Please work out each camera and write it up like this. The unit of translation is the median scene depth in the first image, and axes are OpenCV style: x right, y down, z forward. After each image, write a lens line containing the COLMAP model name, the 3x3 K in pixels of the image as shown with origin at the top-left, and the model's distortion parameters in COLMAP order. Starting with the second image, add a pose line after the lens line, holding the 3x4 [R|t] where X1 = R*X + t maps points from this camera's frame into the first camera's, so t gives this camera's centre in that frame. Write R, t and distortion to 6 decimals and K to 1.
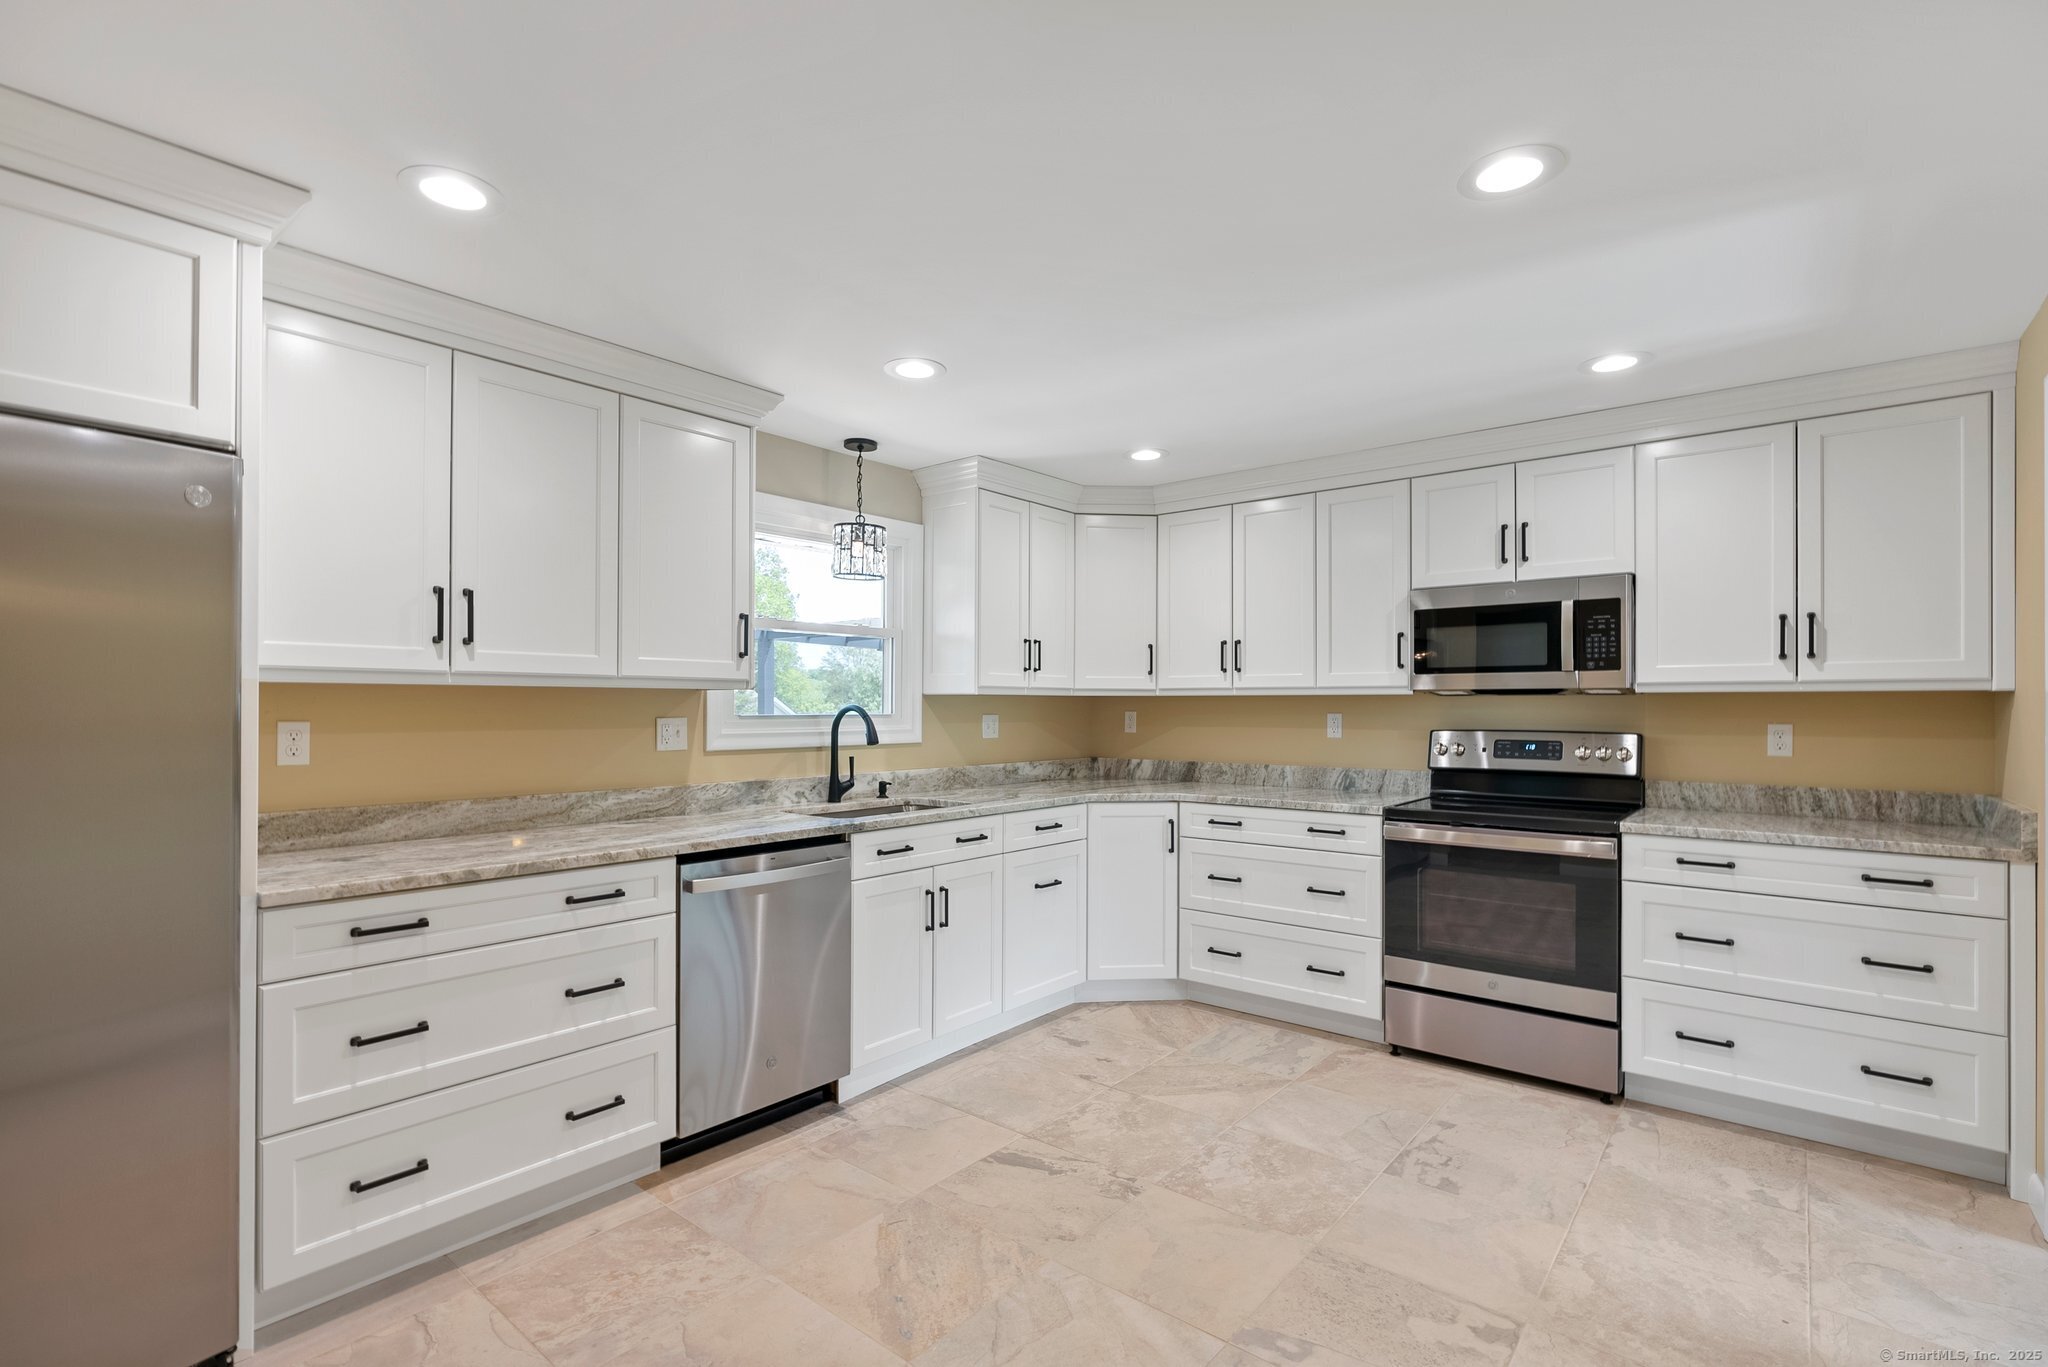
lens RADIAL K [[938.6, 0, 1007.7], [0, 938.6, 689.5], [0, 0, 1]] dist [-0.009090, 0.001563]
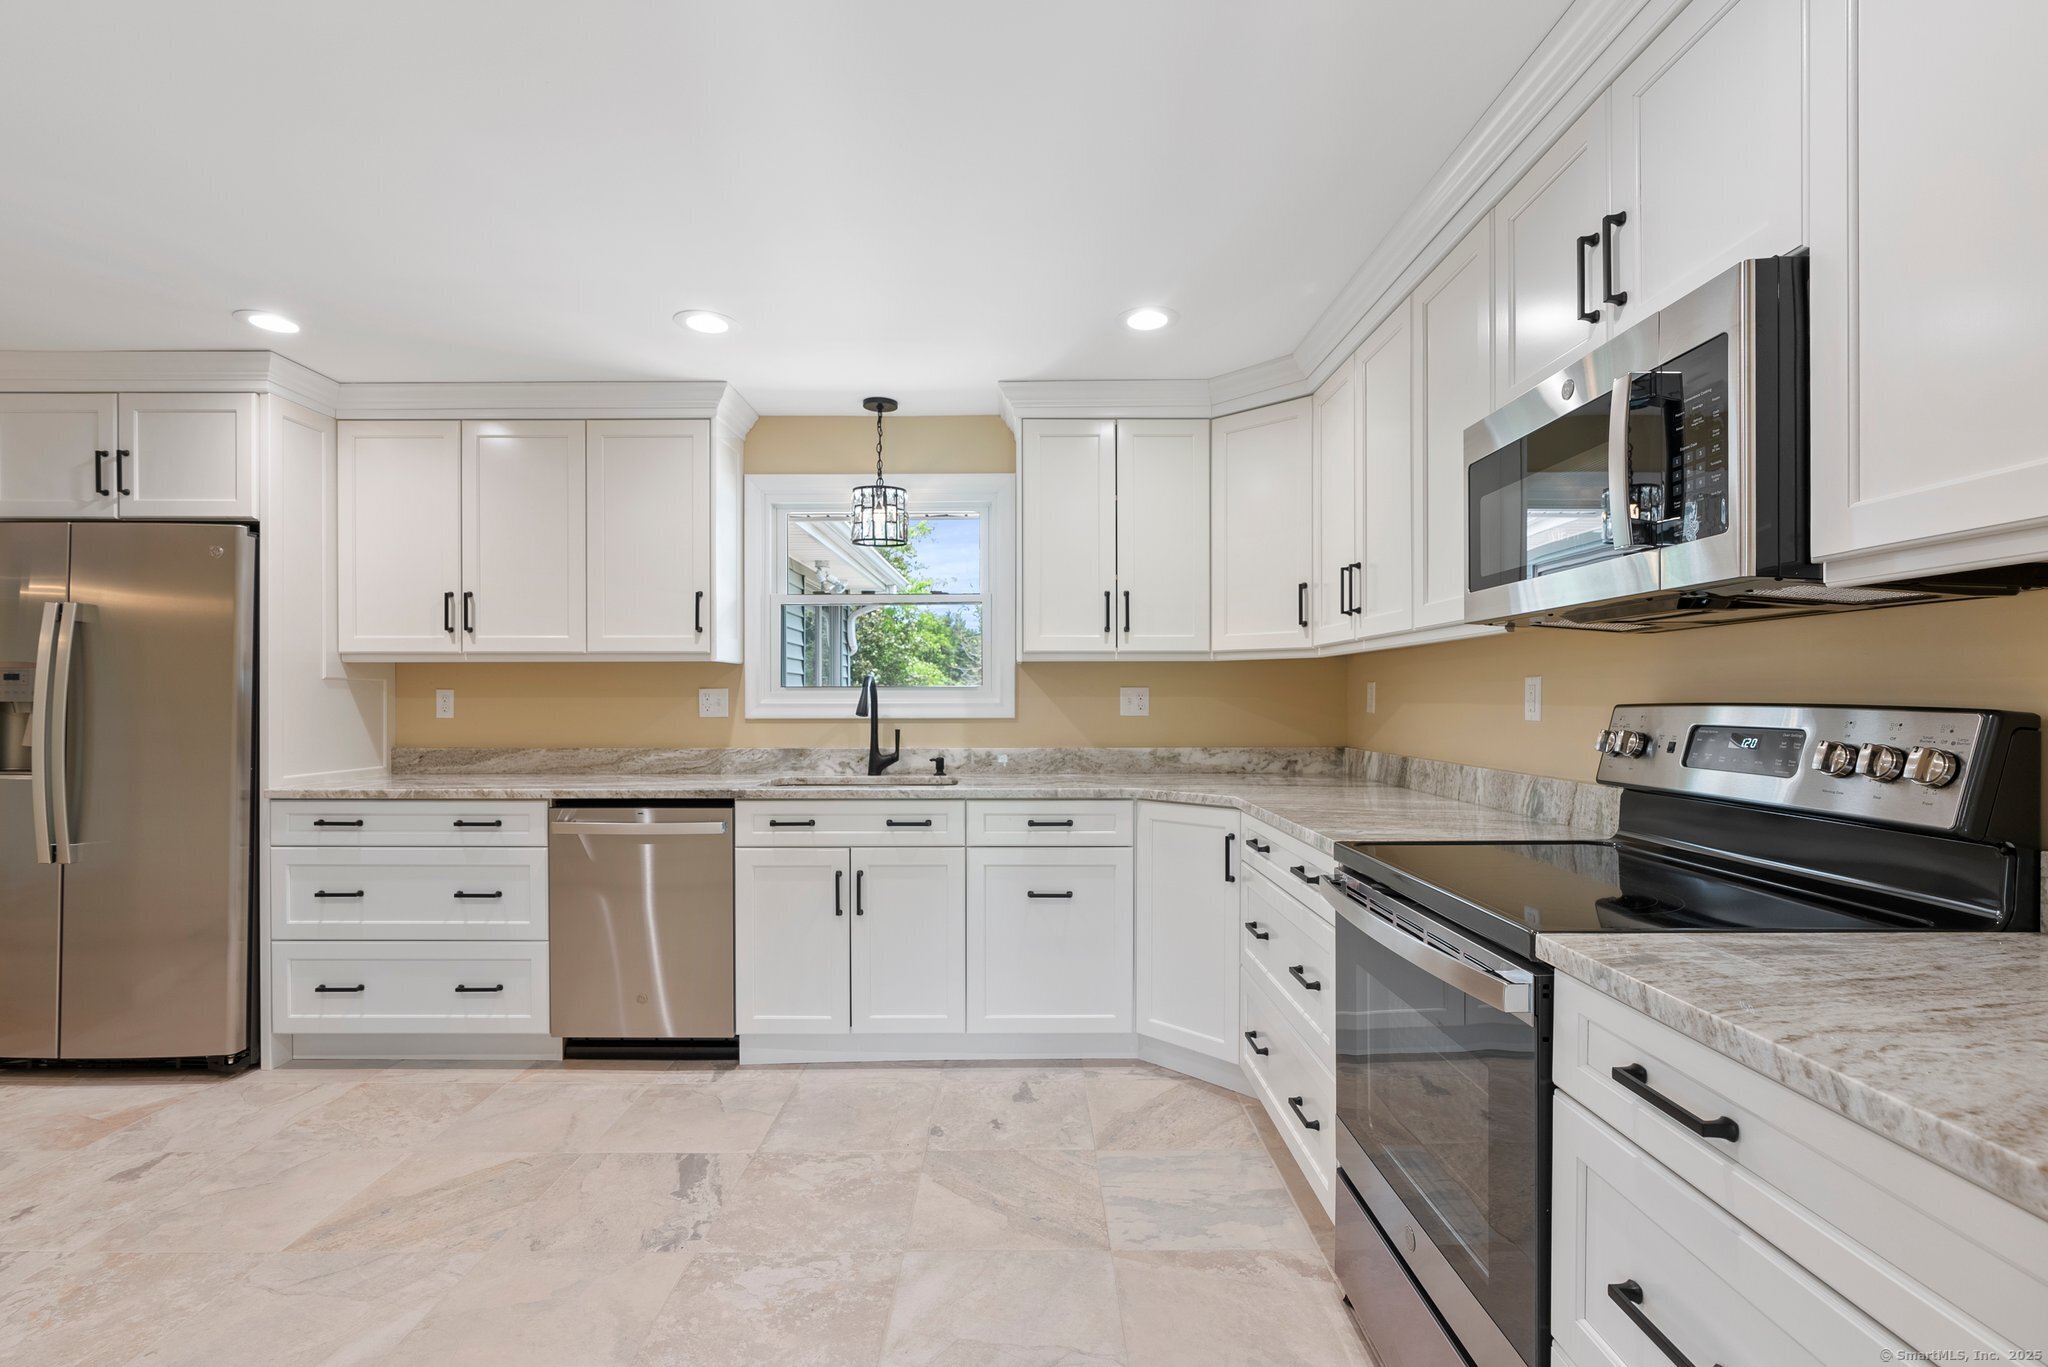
lens RADIAL K [[938.6, 0, 1021.6], [0, 938.6, 687.6], [0, 0, 1]] dist [-0.009090, 0.001563]
pose [[0.653659, 0.002414, -0.756786, 0.733678], [0.016232, 0.999720, 0.017209, 0.015114], [0.756615, -0.023533, 0.653437, 0.523810]]
